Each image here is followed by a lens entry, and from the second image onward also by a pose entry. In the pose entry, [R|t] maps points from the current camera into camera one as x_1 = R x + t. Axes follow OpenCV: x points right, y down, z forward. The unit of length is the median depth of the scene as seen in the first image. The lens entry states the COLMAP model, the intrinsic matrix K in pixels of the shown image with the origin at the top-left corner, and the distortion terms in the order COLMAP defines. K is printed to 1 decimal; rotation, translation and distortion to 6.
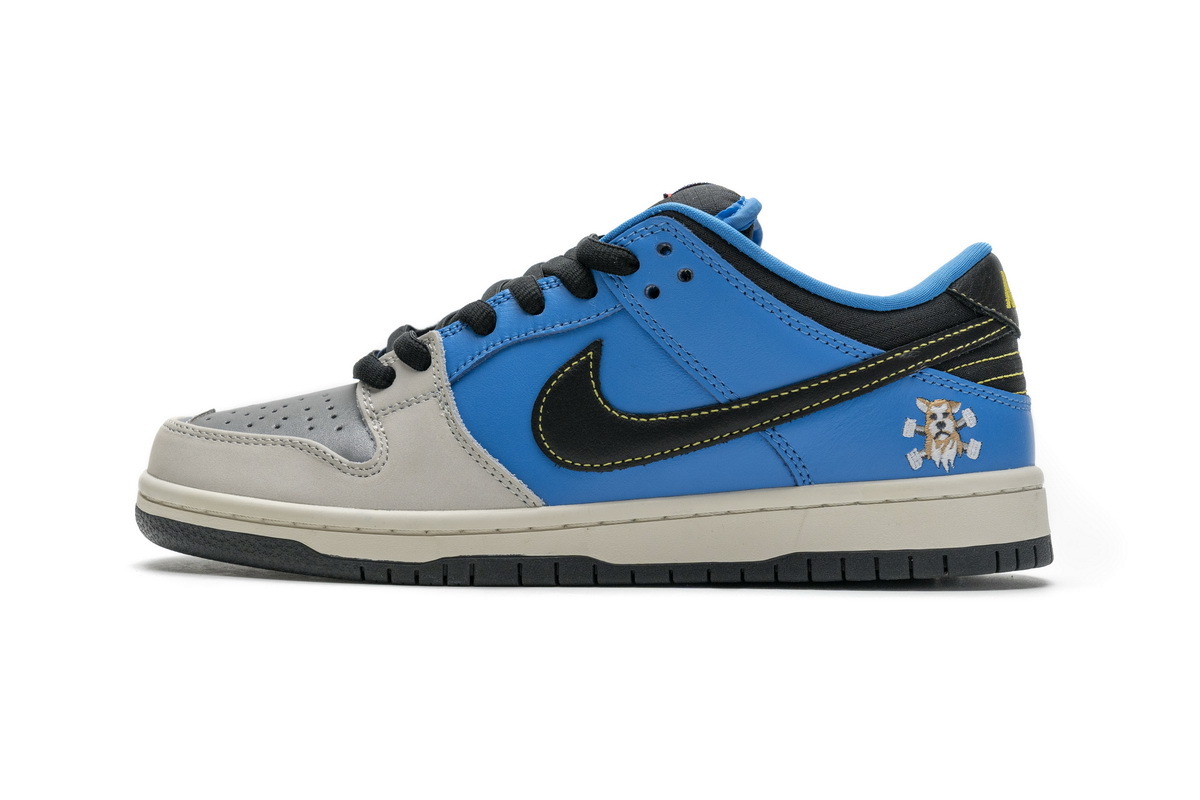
lens RADIAL K [[2309.9, 0, 604.5], [0, 2309.9, 393.0], [0, 0, 1]] dist [0.003771, 0.000000]
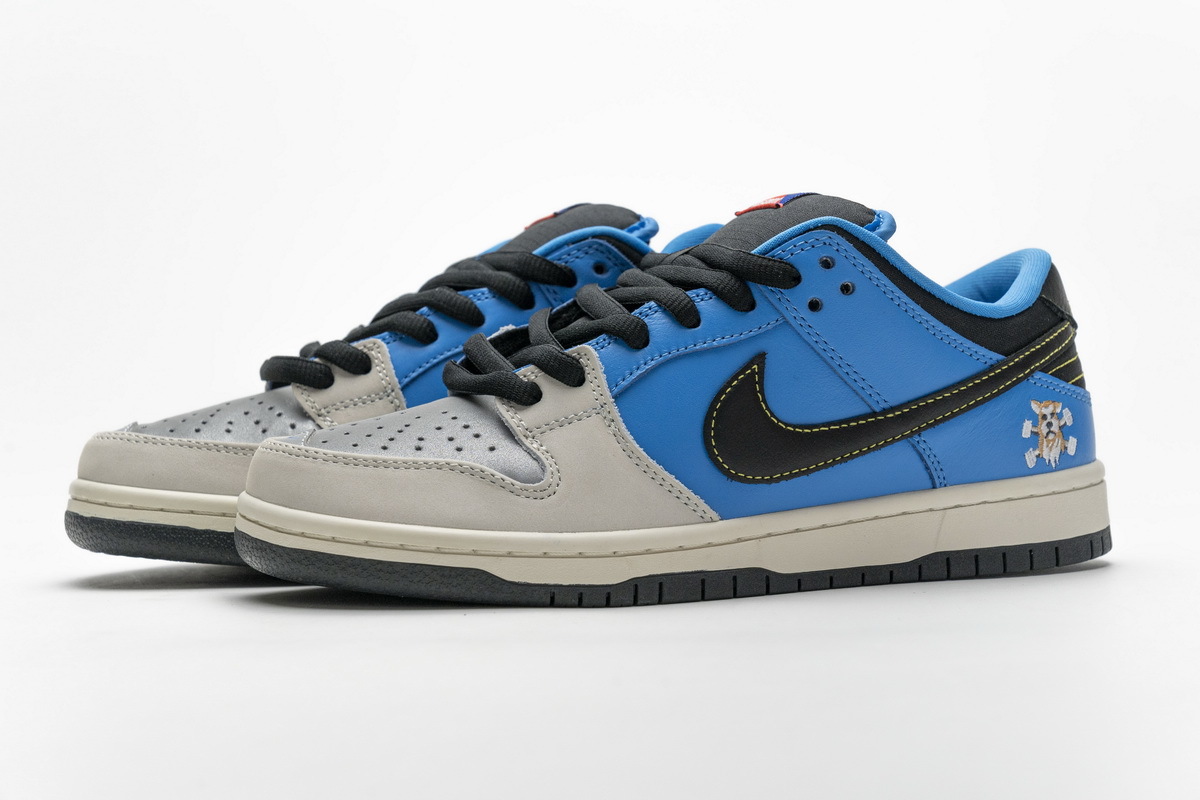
lens RADIAL K [[2309.9, 0, 609.5], [0, 2309.9, 395.3], [0, 0, 1]] dist [0.003771, 0.000000]
pose [[0.929113, -0.030957, 0.368497, -0.435880], [0.016815, 0.998996, 0.041529, -0.047459], [-0.369413, -0.032389, 0.928701, 0.087761]]
